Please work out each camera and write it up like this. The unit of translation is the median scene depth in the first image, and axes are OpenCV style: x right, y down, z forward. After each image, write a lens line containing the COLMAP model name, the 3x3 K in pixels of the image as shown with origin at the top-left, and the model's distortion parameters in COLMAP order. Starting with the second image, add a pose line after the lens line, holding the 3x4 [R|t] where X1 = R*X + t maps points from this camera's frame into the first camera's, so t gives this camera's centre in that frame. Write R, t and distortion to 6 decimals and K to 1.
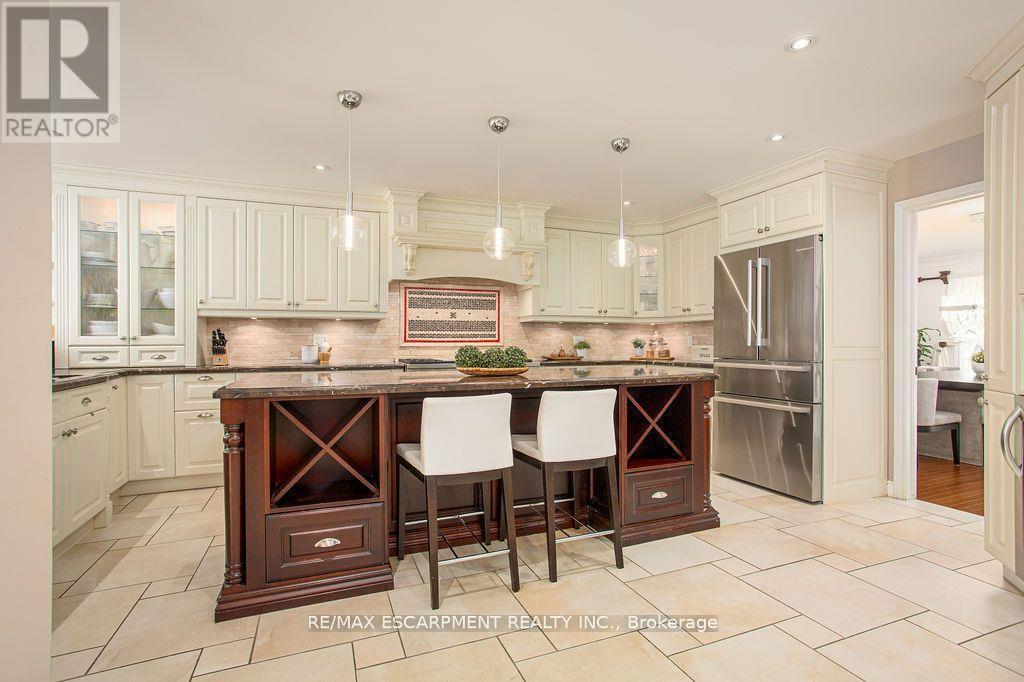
lens RADIAL K [[515.4, 0, 511.1], [0, 515.4, 342.0], [0, 0, 1]] dist [0.000092, 0.001067]
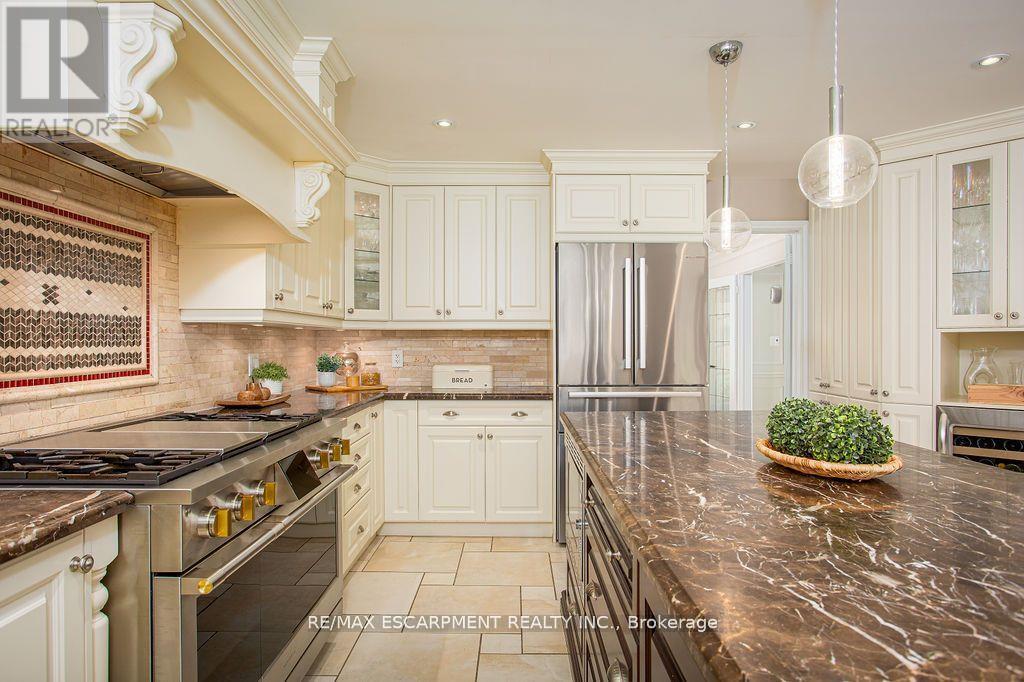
lens RADIAL K [[611.0, 0, 510.2], [0, 611.0, 345.0], [0, 0, 1]] dist [0.006095, 0.001059]
pose [[0.382821, -0.001916, 0.923821, -0.352218], [0.000382, 0.999998, 0.001916, -0.023054], [-0.923822, -0.000380, 0.382821, 0.623818]]
